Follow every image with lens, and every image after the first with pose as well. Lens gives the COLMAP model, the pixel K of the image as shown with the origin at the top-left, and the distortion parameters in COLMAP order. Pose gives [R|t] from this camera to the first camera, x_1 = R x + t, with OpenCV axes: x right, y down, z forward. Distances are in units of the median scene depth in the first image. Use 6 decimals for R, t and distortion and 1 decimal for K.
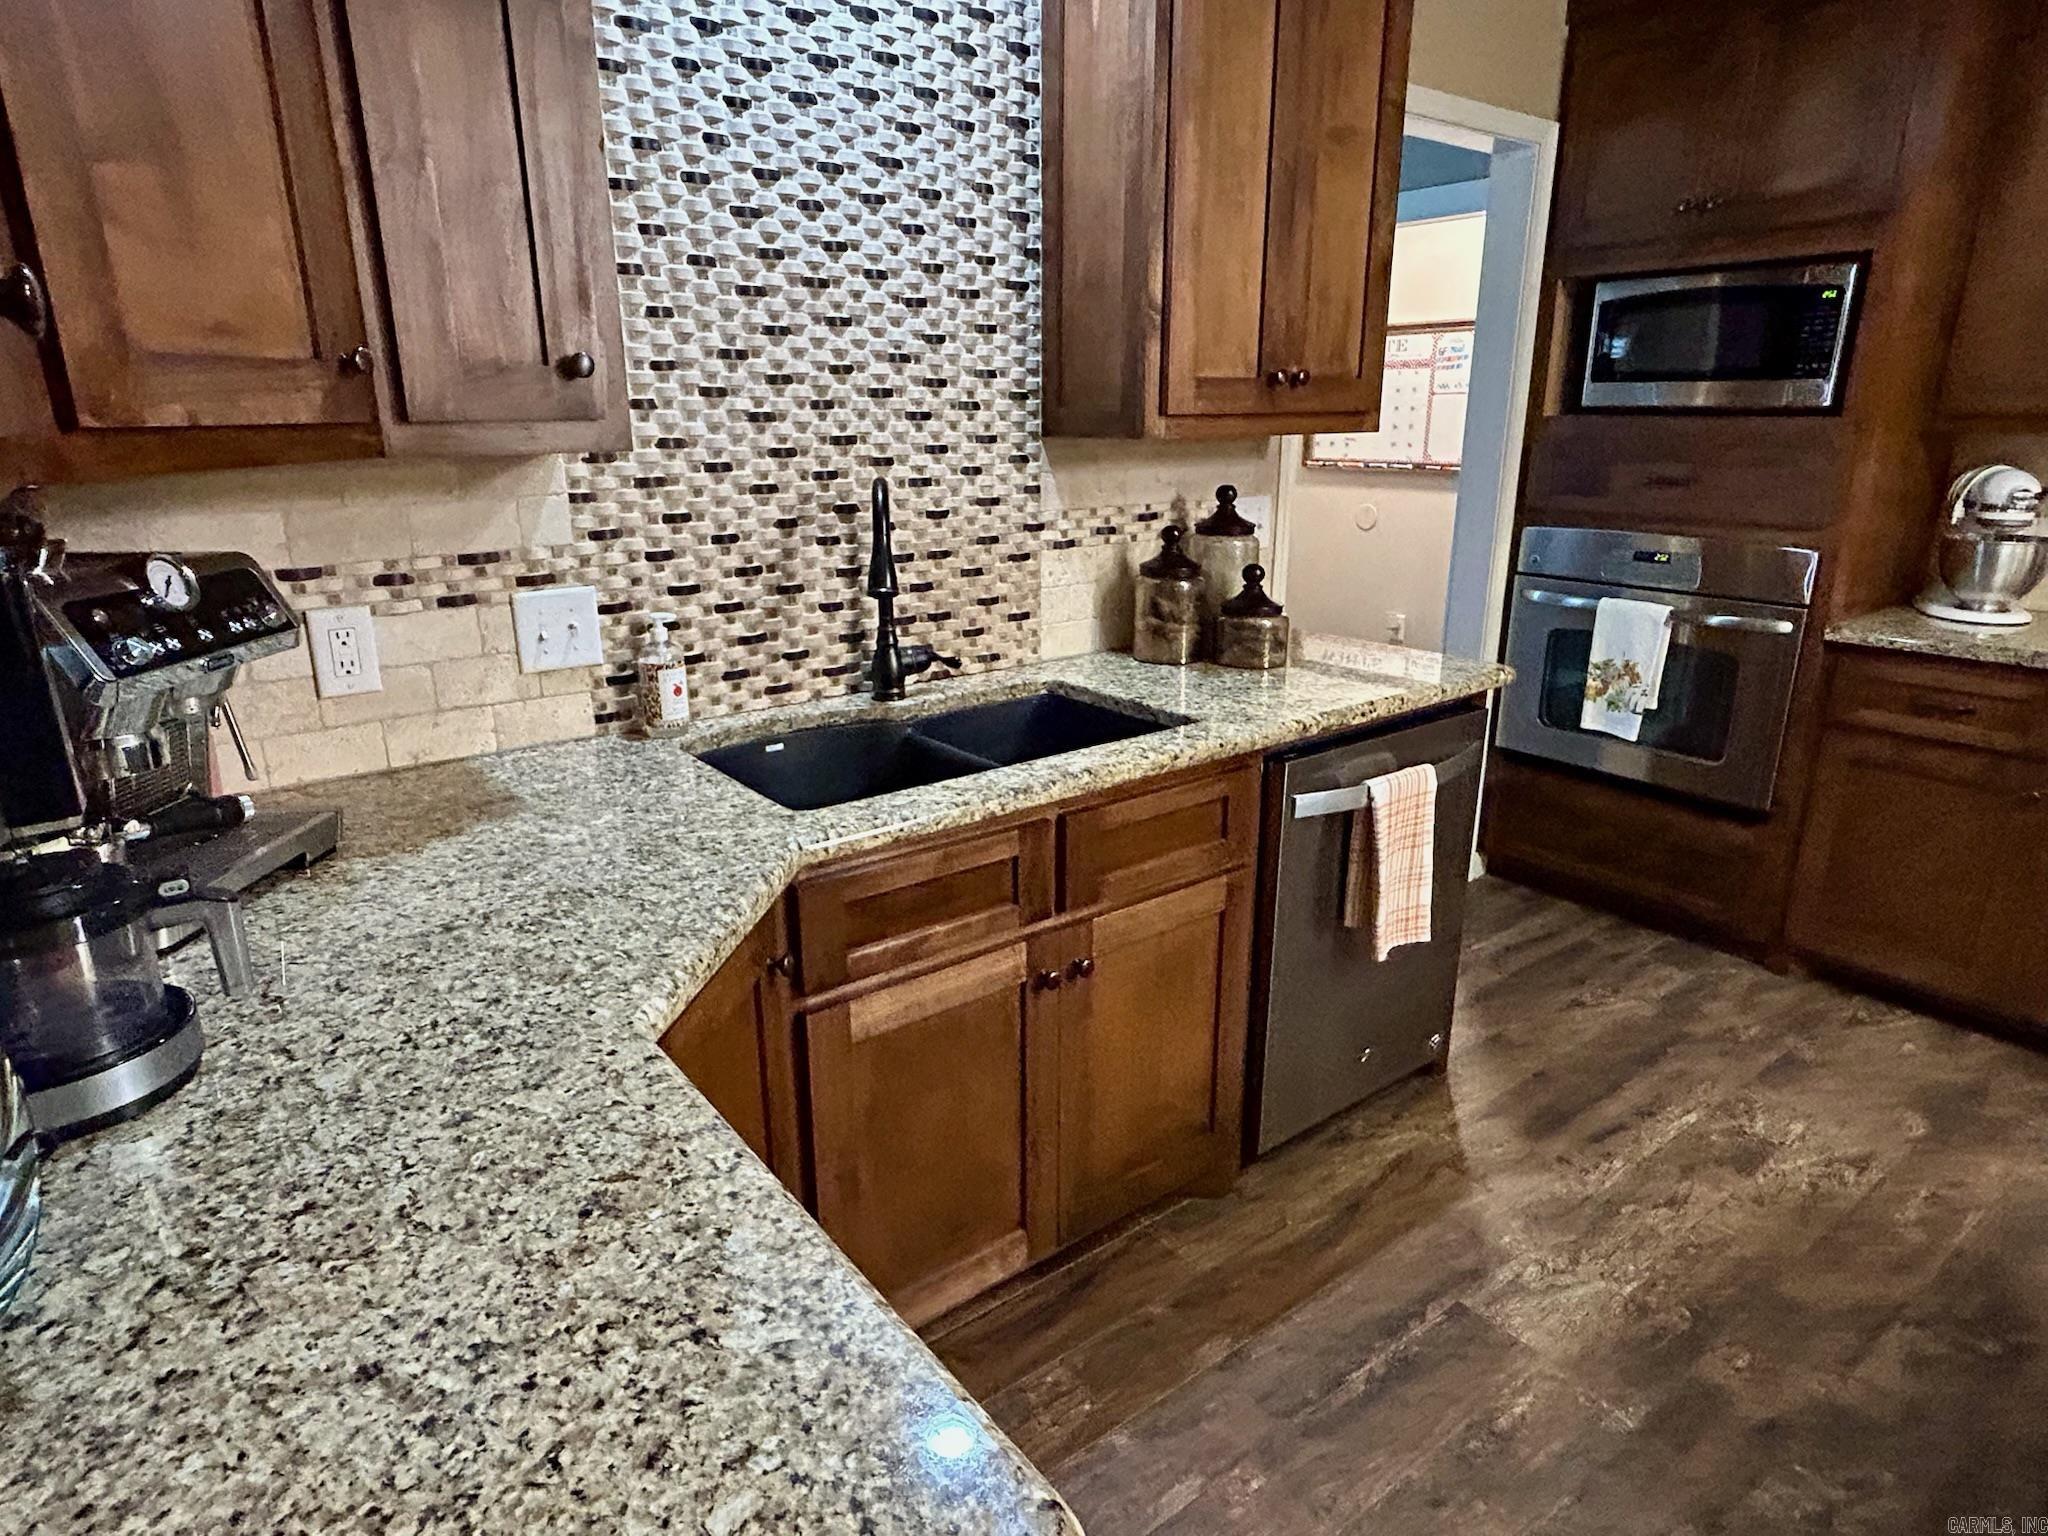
lens RADIAL K [[1115.5, 0, 1018.6], [0, 1115.5, 763.8], [0, 0, 1]] dist [-0.015545, -0.003154]
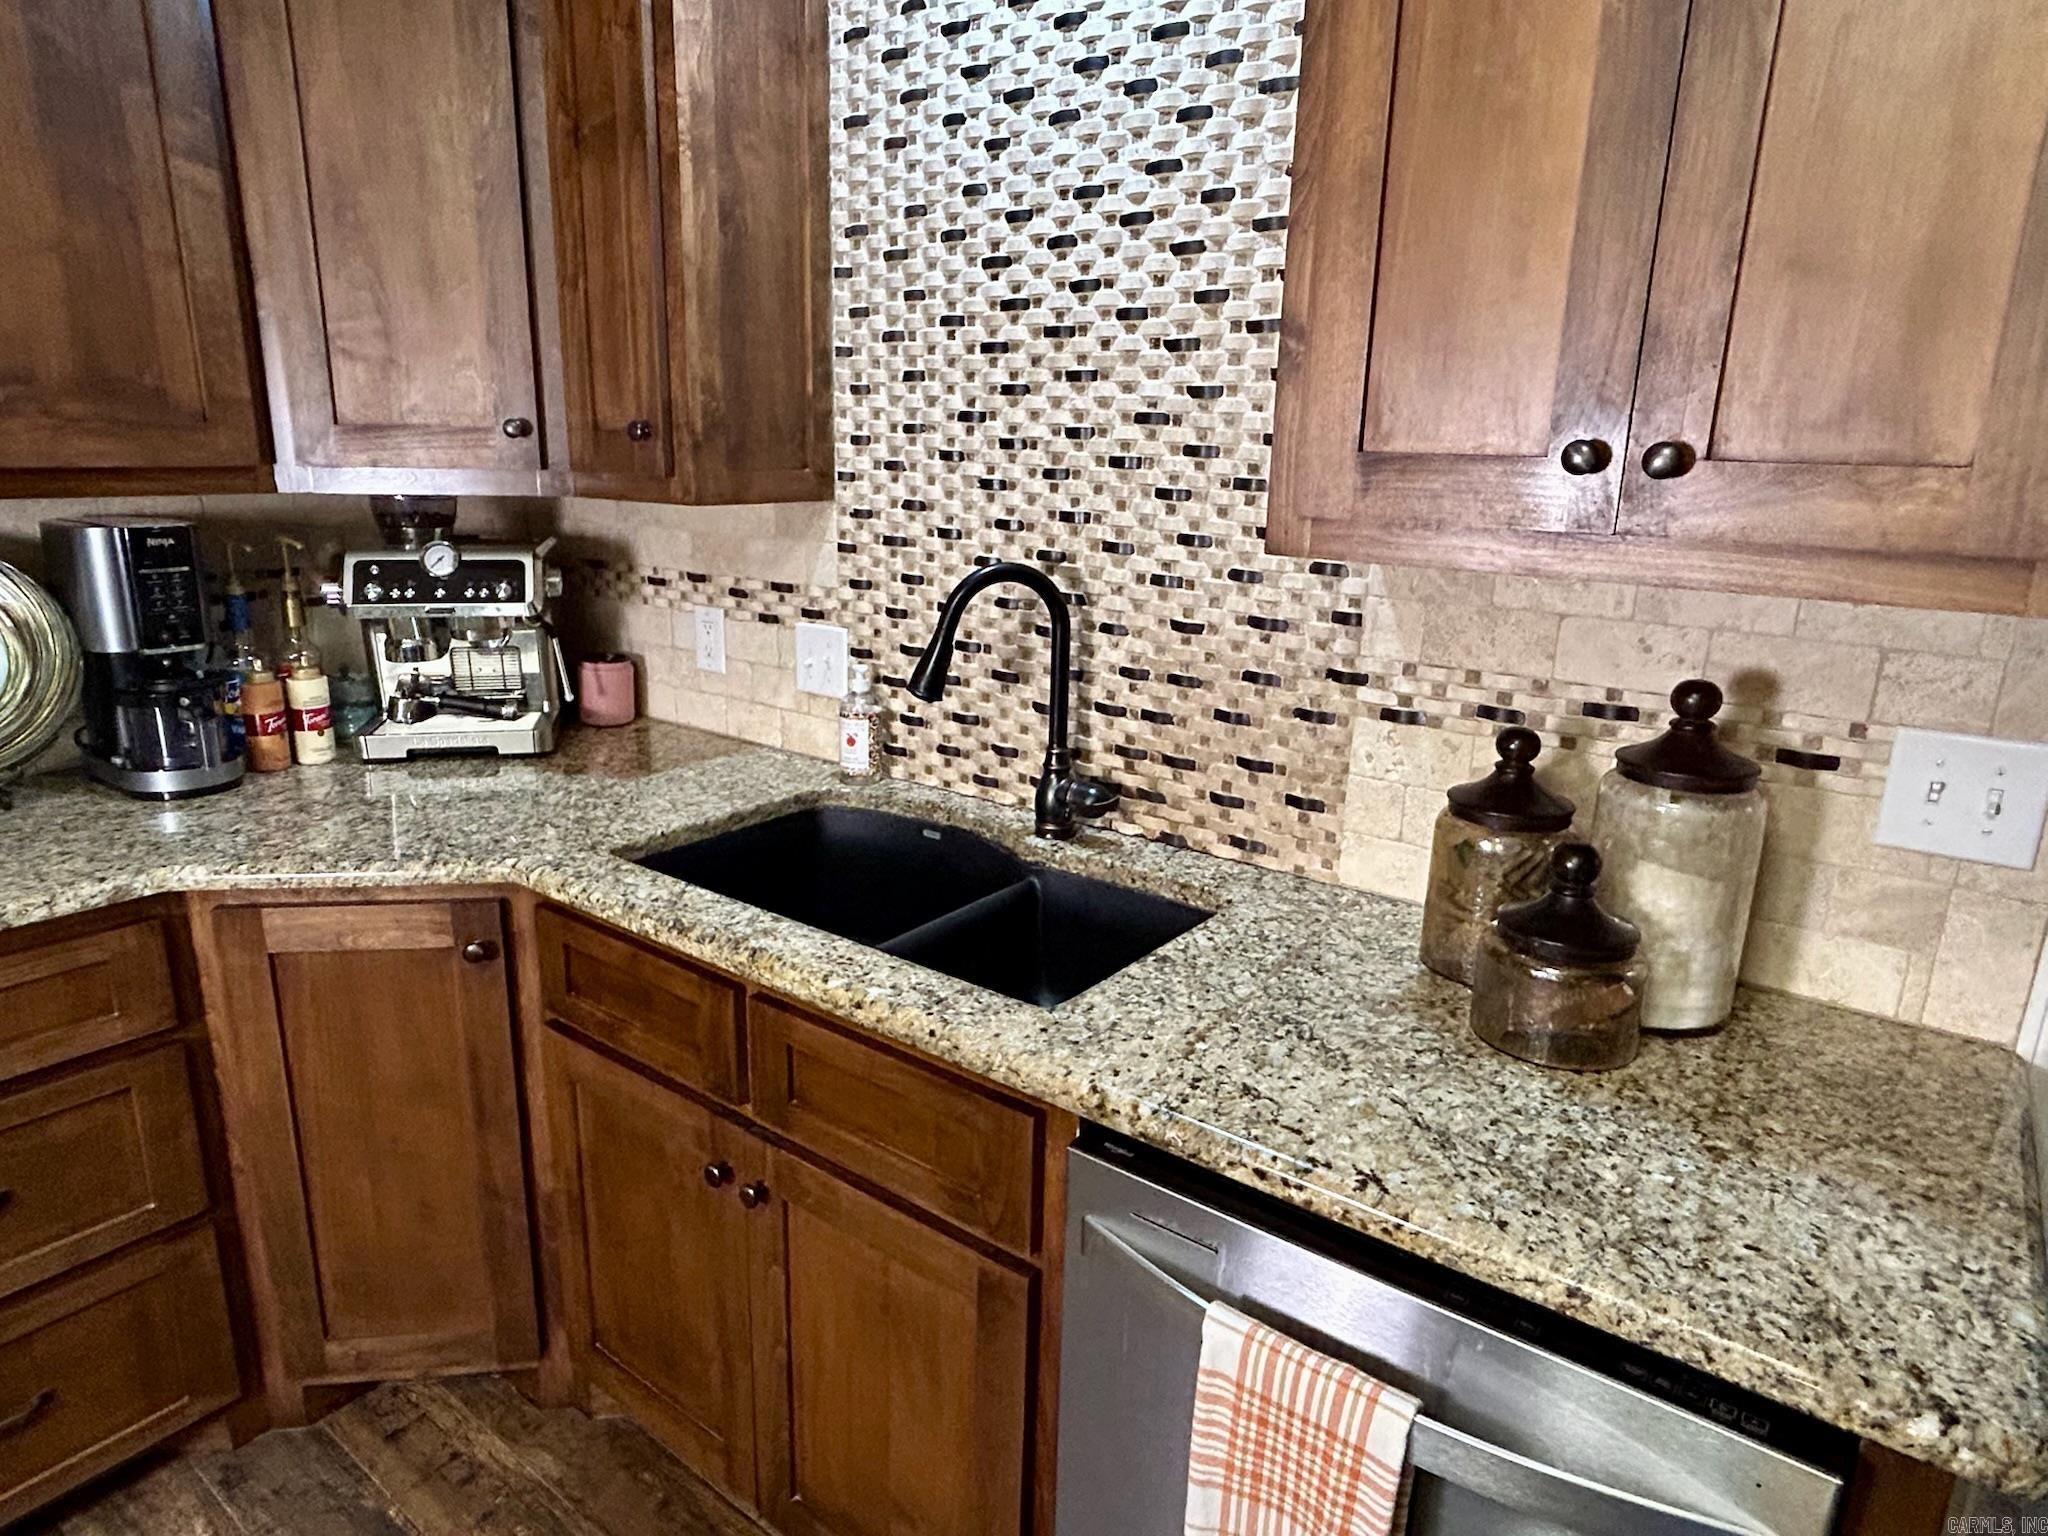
lens RADIAL K [[1198.6, 0, 1024.5], [0, 1198.6, 767.2], [0, 0, 1]] dist [-0.005046, 0.000136]
pose [[0.292265, 0.264203, -0.919118, 0.721917], [-0.313989, 0.934314, 0.168727, -0.265691], [0.903323, 0.239280, 0.356024, 0.720995]]
